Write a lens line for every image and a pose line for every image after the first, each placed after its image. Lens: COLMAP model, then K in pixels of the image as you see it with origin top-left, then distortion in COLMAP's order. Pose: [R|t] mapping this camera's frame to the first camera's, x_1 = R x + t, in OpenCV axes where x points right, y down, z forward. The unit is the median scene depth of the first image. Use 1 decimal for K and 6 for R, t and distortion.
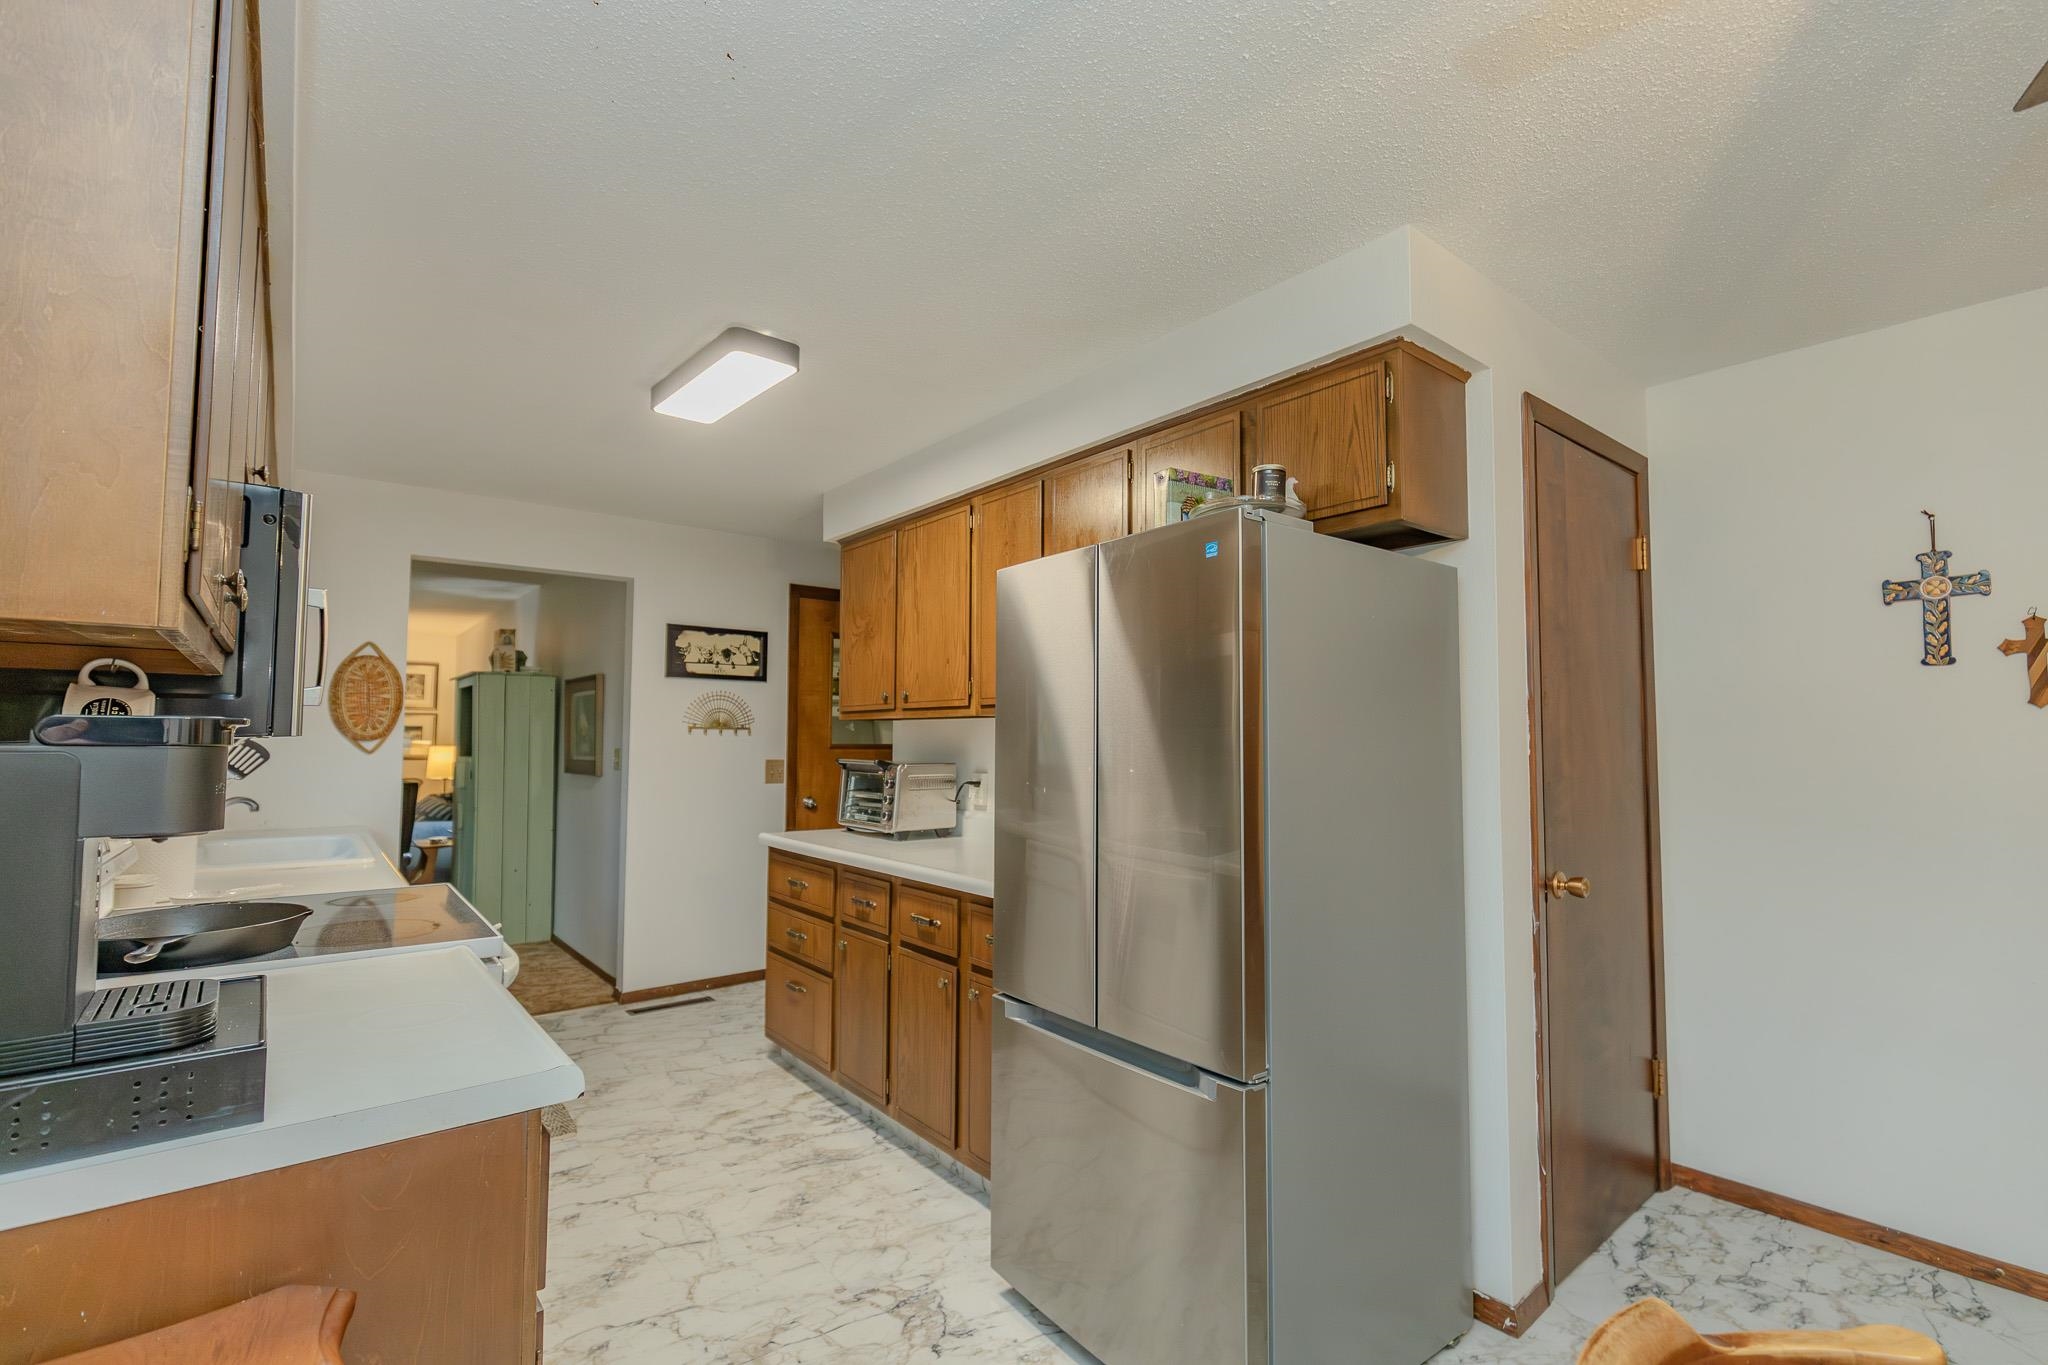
lens RADIAL K [[910.4, 0, 1019.9], [0, 910.4, 690.6], [0, 0, 1]] dist [0.014569, 0.000182]
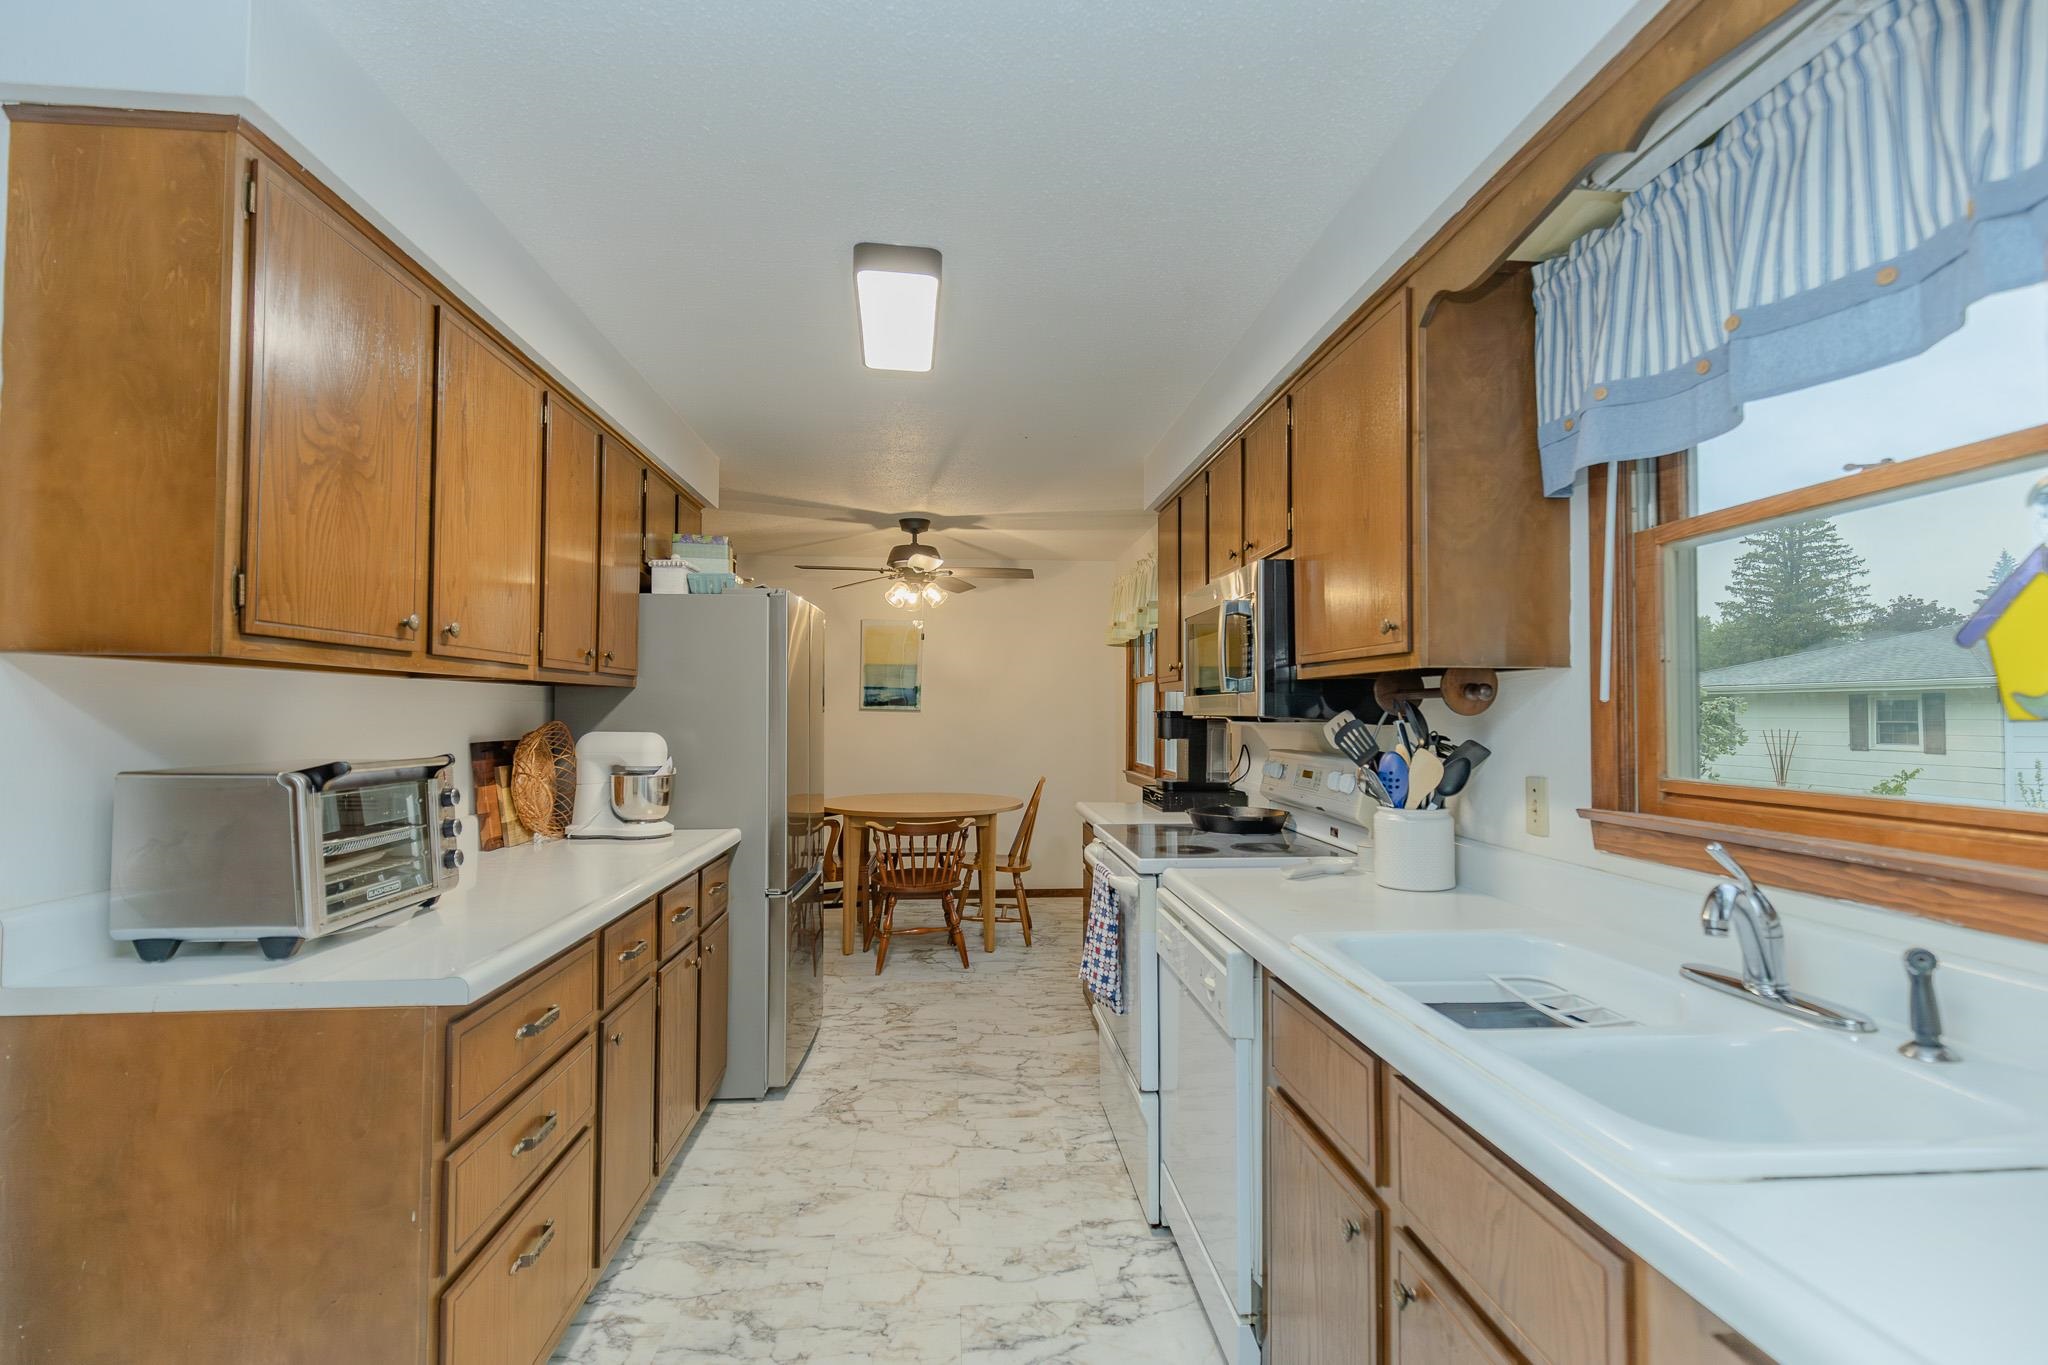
lens RADIAL K [[910.4, 0, 1019.9], [0, 910.4, 690.6], [0, 0, 1]] dist [0.014569, 0.000182]
pose [[-0.823223, 0.007394, 0.567670, -0.903050], [-0.035481, 0.997290, -0.064443, 0.080974], [-0.566608, -0.073193, -0.820730, 1.593013]]
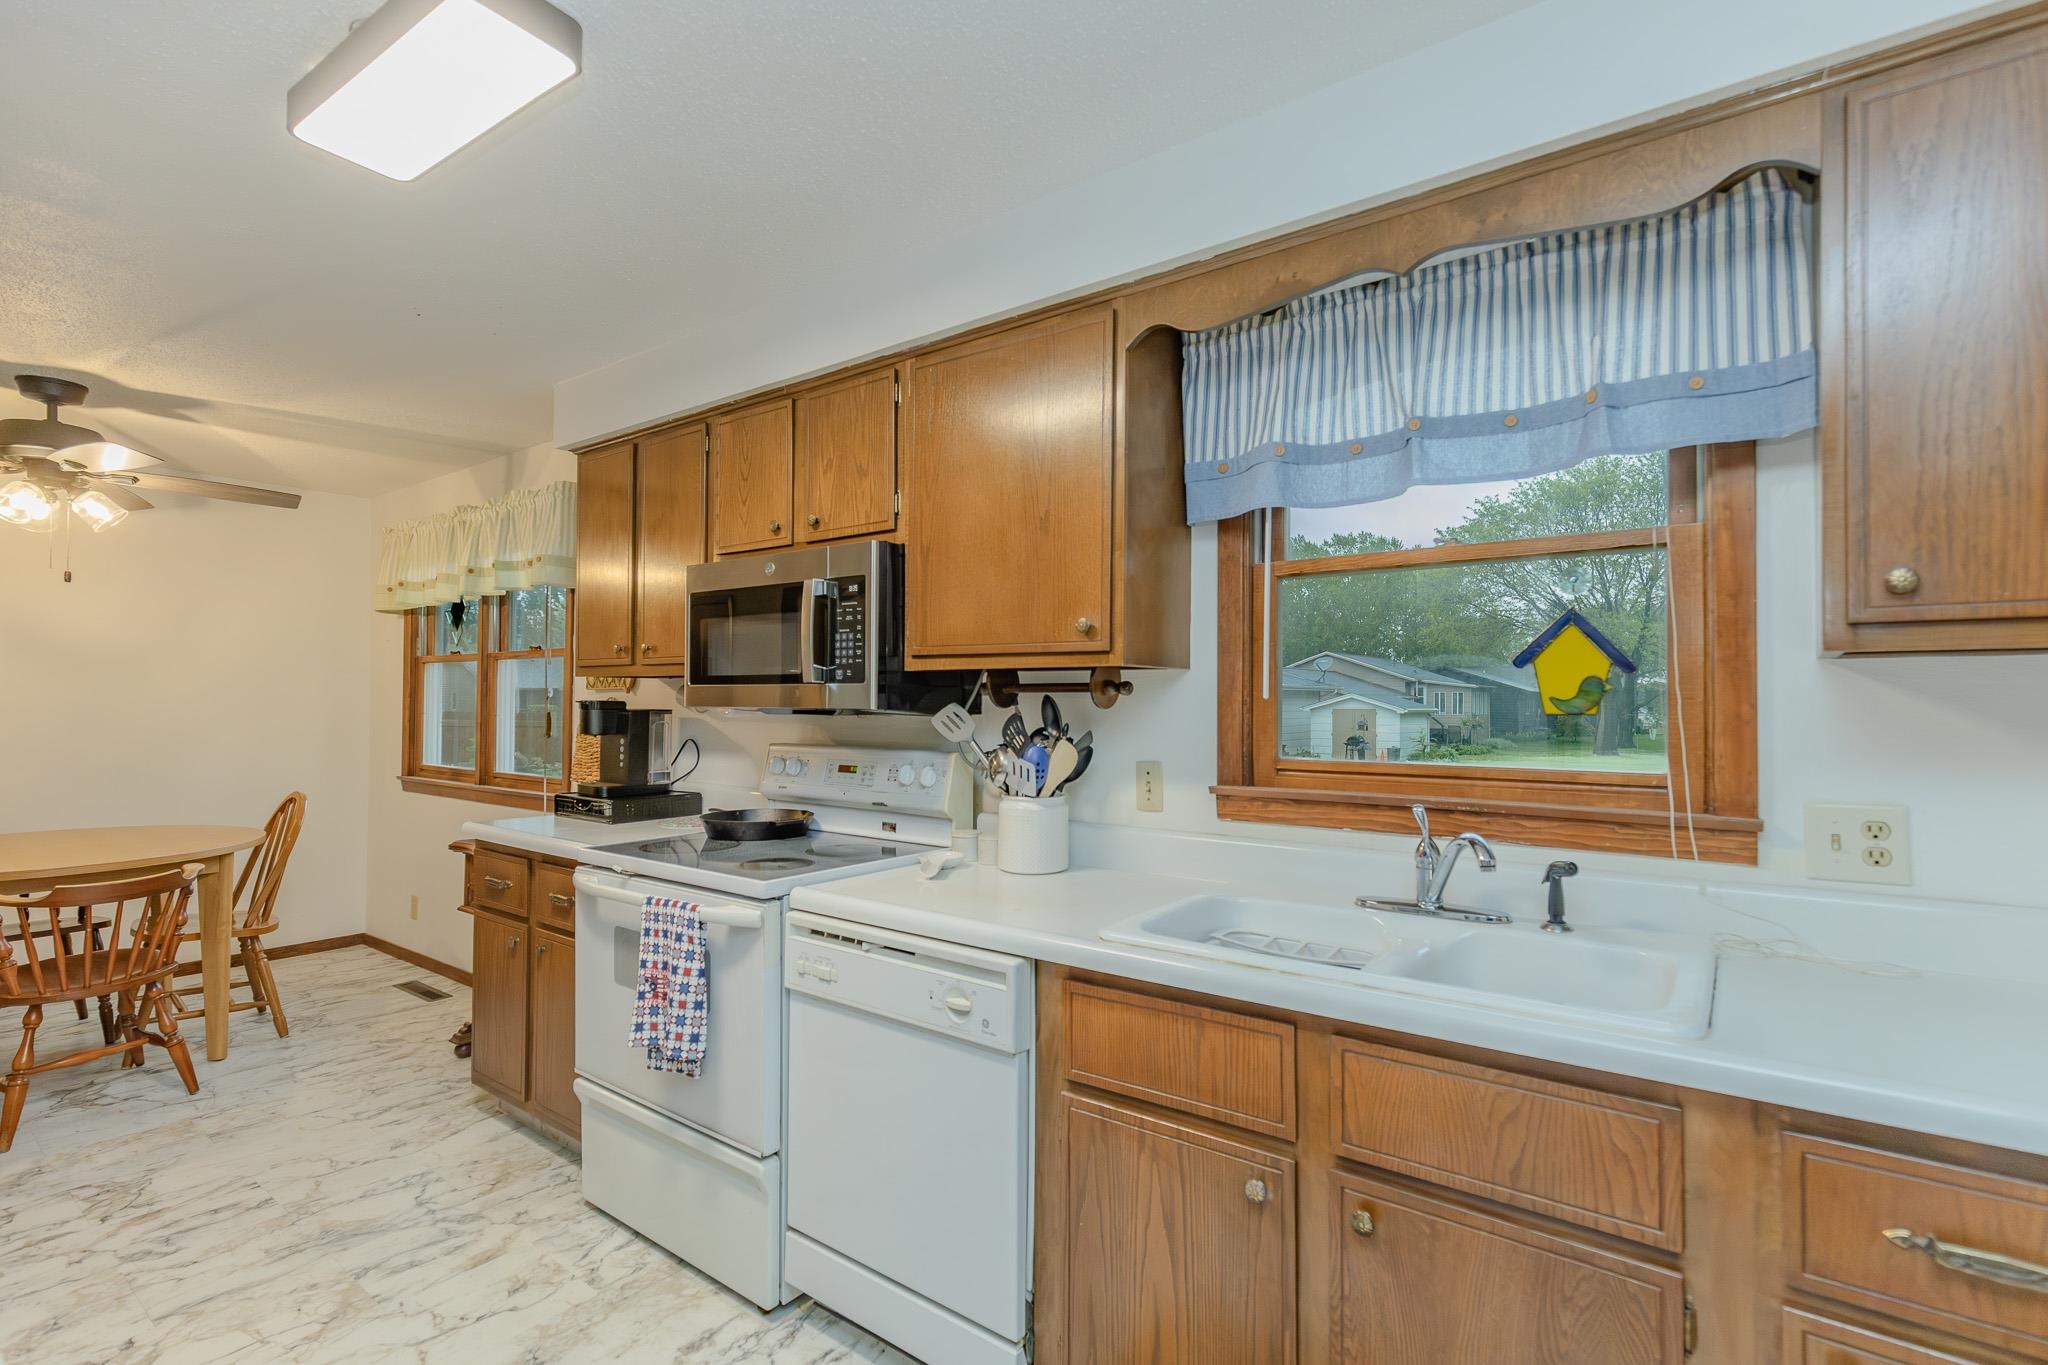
lens RADIAL K [[942.9, 0, 1020.0], [0, 942.9, 692.4], [0, 0, 1]] dist [0.005803, 0.000181]
pose [[-0.975861, -0.009639, -0.218179, -0.533224], [0.003610, 0.998177, -0.060245, 0.076609], [0.218362, -0.059578, -0.974048, 1.586690]]
